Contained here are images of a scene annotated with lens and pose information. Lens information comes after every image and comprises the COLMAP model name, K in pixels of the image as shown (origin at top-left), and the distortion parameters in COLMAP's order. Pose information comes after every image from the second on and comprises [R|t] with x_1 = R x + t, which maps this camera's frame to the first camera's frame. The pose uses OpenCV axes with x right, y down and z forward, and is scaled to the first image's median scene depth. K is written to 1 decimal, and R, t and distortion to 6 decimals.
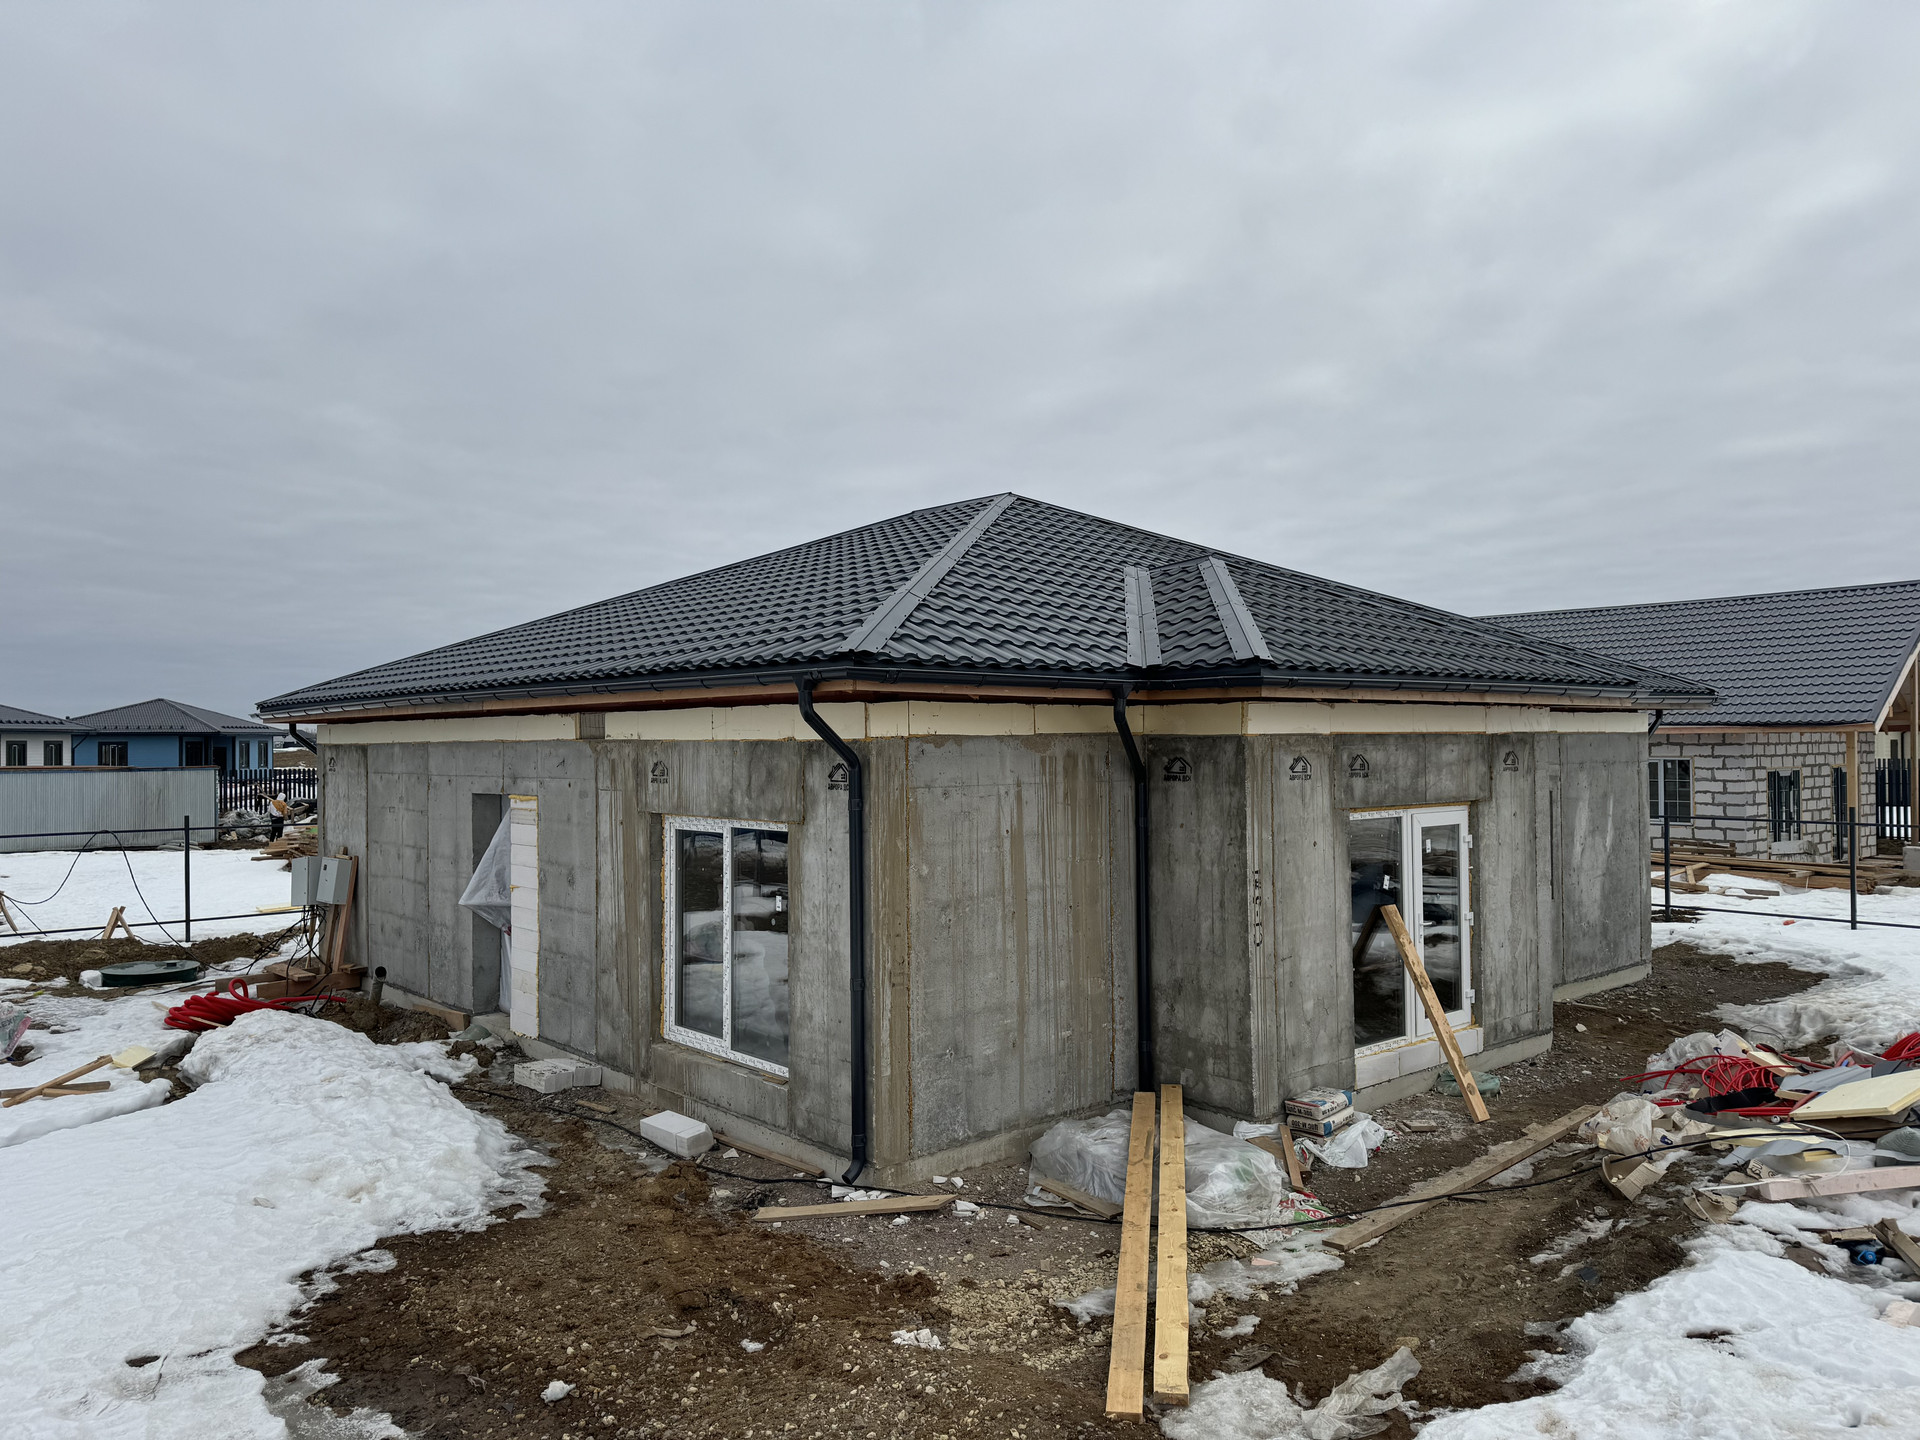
lens RADIAL K [[1319.4, 0, 941.6], [0, 1319.4, 713.8], [0, 0, 1]] dist [0.049409, -0.053691]
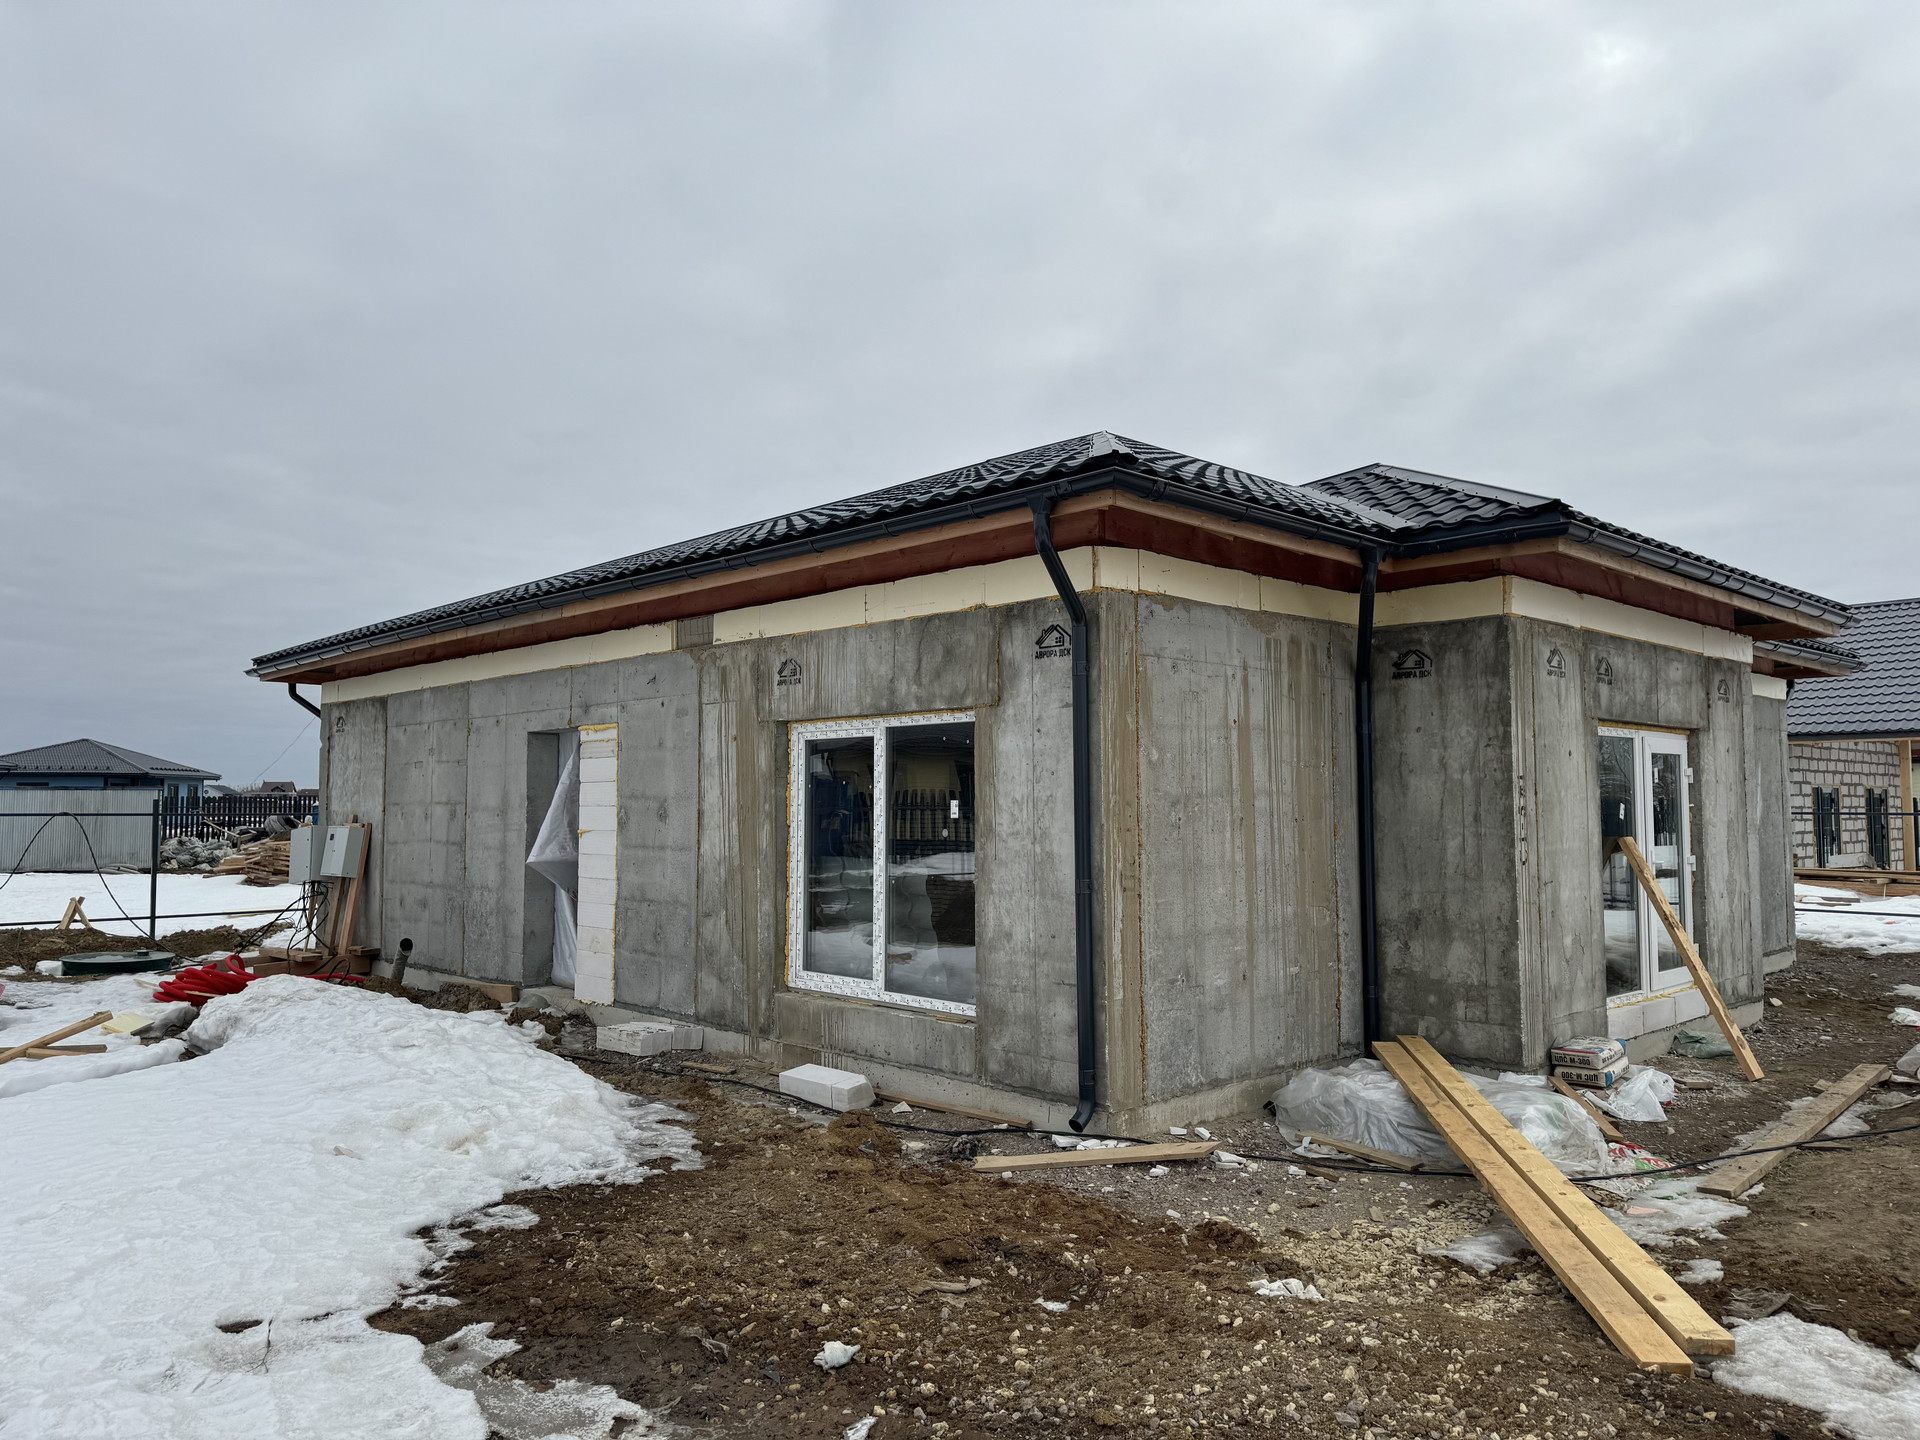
lens RADIAL K [[1319.4, 0, 944.5], [0, 1319.4, 716.3], [0, 0, 1]] dist [0.049409, -0.053691]
pose [[0.998851, 0.011988, 0.046406, -0.168909], [-0.009871, 0.998912, -0.045586, 0.122295], [-0.046902, 0.045075, 0.997882, 0.163331]]
